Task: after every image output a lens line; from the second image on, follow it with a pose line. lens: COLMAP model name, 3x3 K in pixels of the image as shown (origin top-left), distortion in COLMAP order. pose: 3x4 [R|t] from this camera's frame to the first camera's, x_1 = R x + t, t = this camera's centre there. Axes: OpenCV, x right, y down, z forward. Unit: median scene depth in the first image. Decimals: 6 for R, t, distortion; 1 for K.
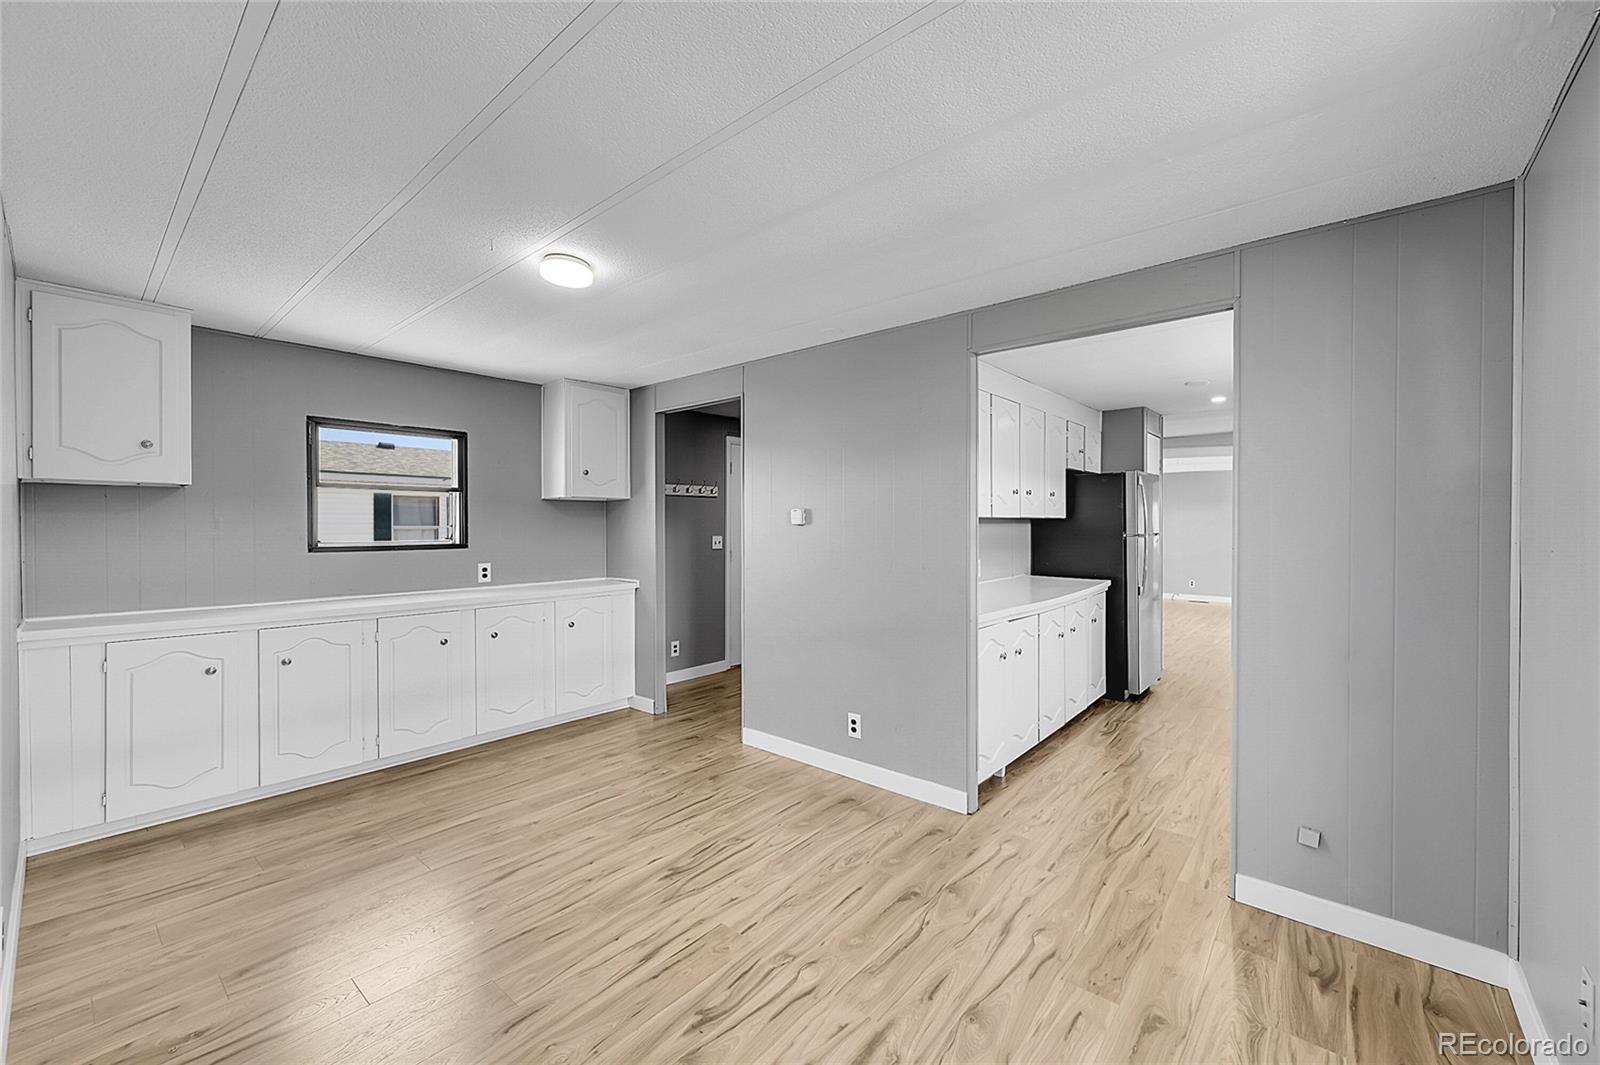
lens RADIAL K [[637.4, 0, 811.4], [0, 637.4, 537.4], [0, 0, 1]] dist [0.004282, 0.000371]
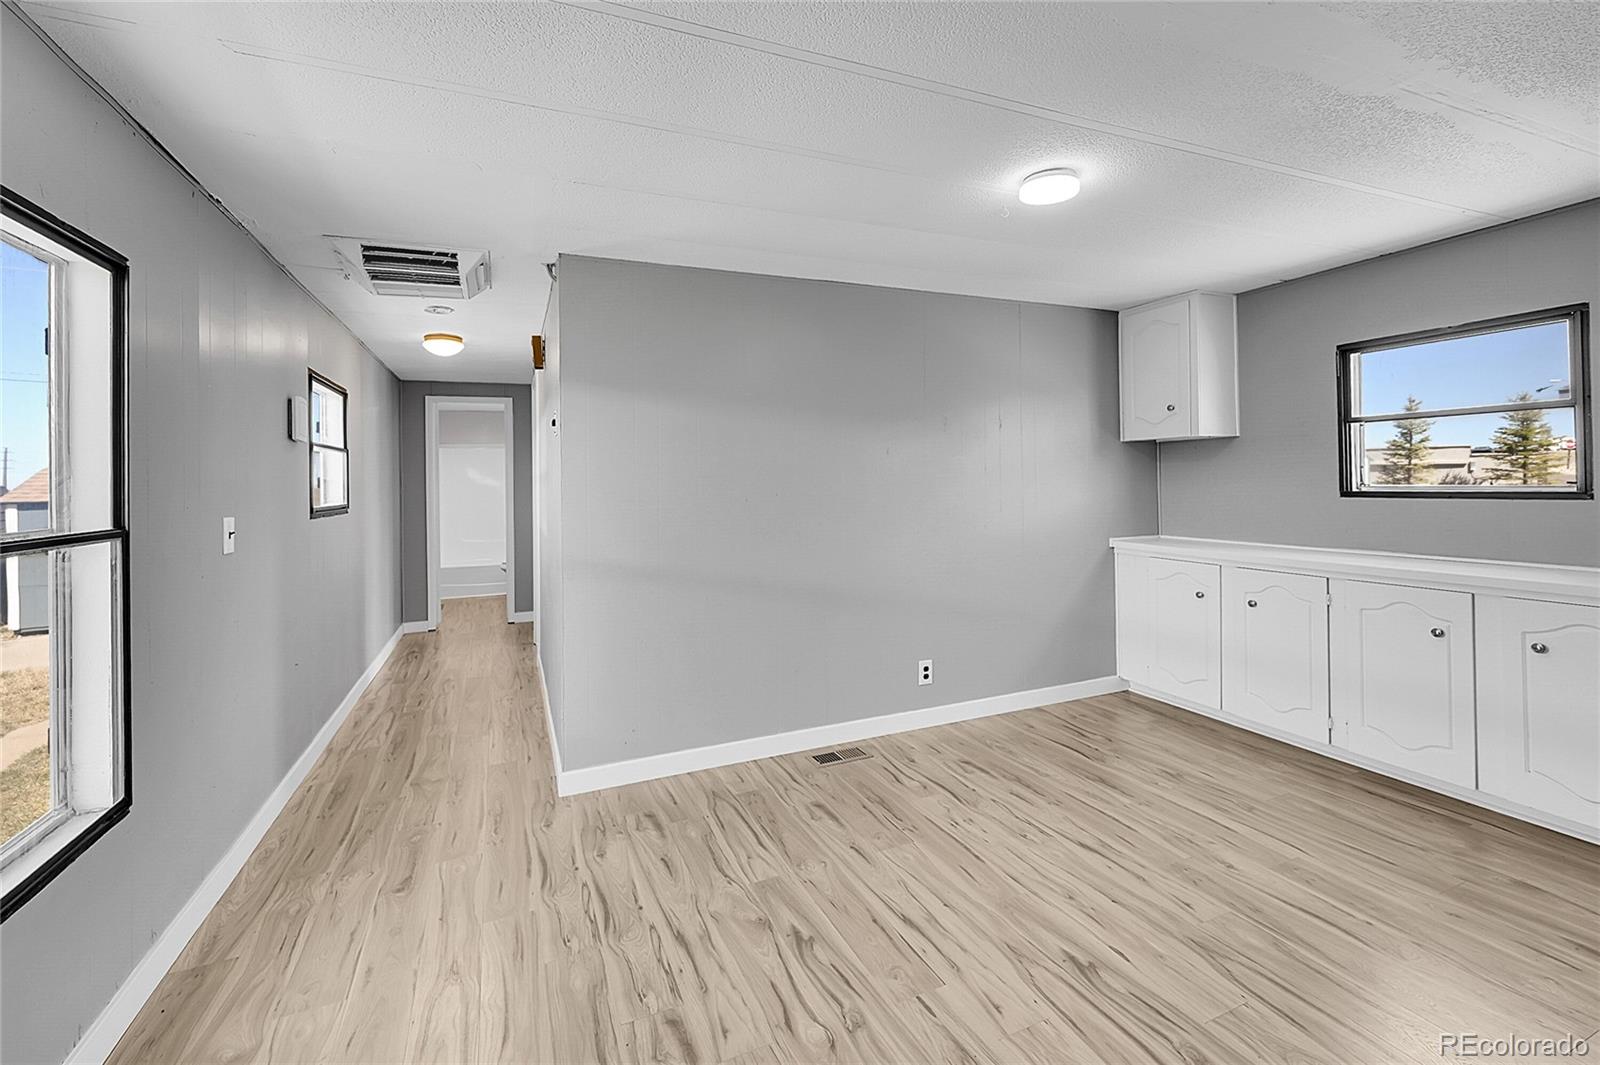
lens RADIAL K [[665.0, 0, 775.2], [0, 665.0, 473.1], [0, 0, 1]] dist [-0.002327, 0.000128]
pose [[-0.467417, -0.001808, -0.884035, 0.469666], [0.005899, 0.999969, -0.005164, -0.011802], [0.884017, -0.007629, -0.467392, 0.834874]]
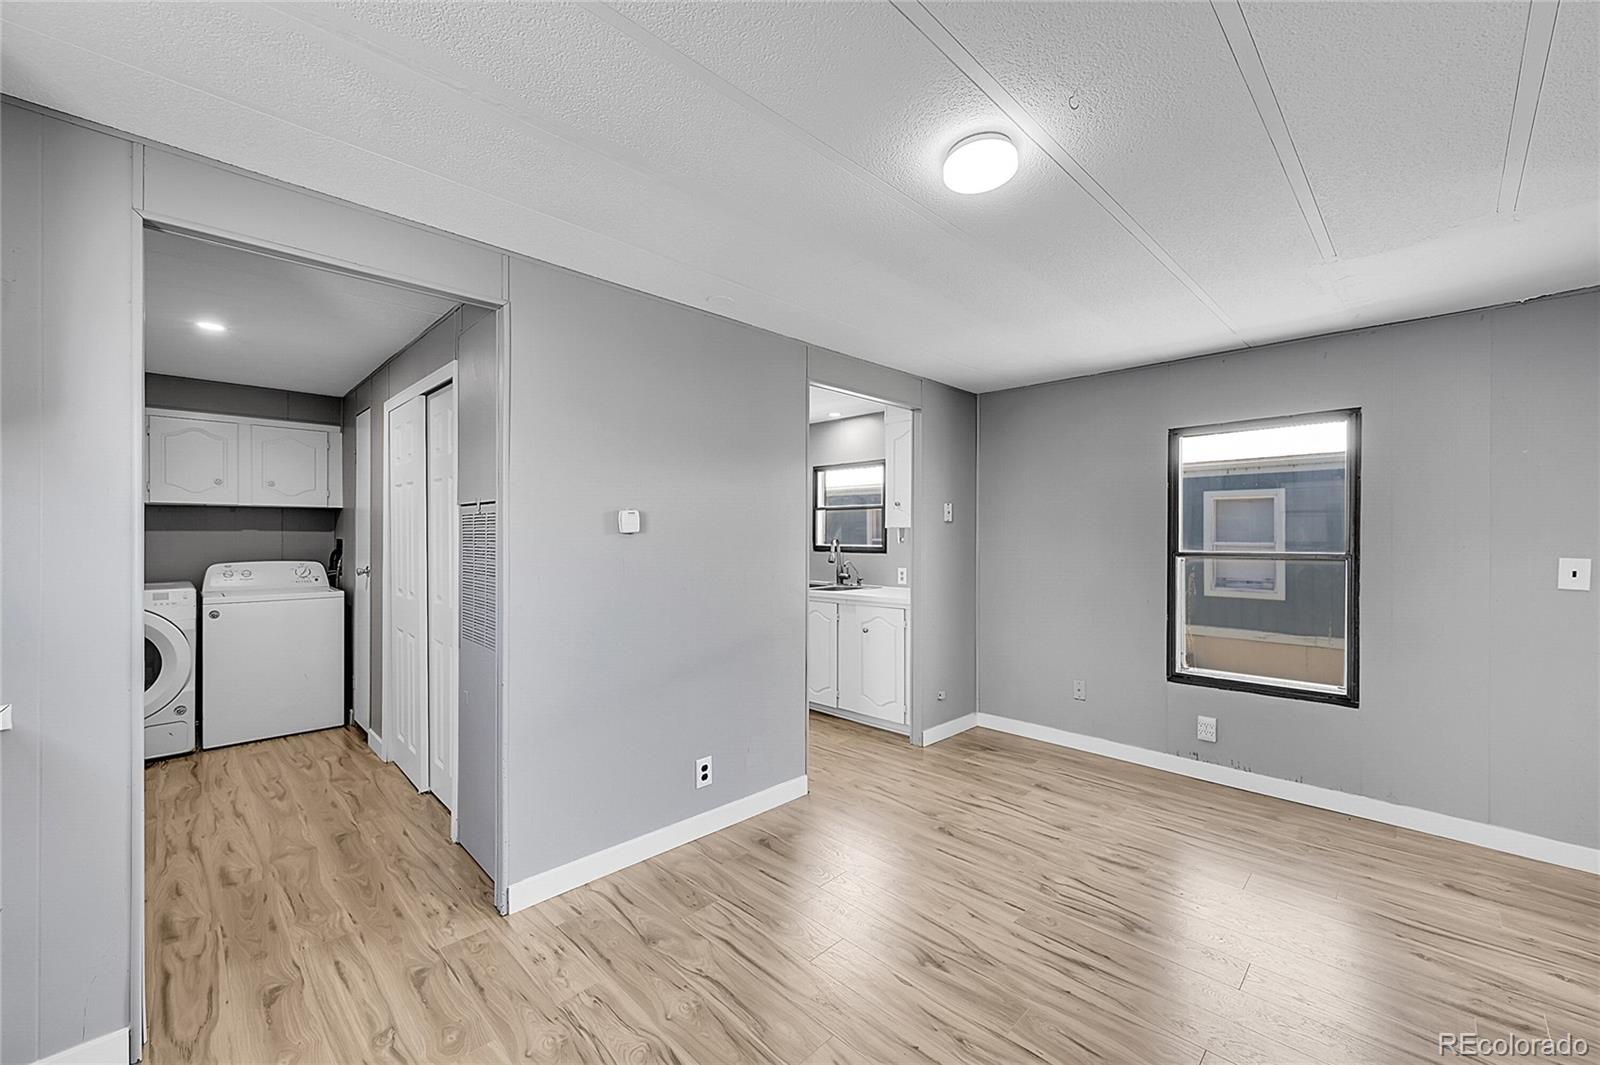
lens RADIAL K [[637.4, 0, 812.3], [0, 637.4, 534.7], [0, 0, 1]] dist [0.004282, 0.000371]
pose [[0.076954, 0.000360, 0.997035, -0.828700], [0.014920, 0.999888, -0.001513, -0.015530], [-0.996923, 0.014992, 0.076940, 0.859410]]
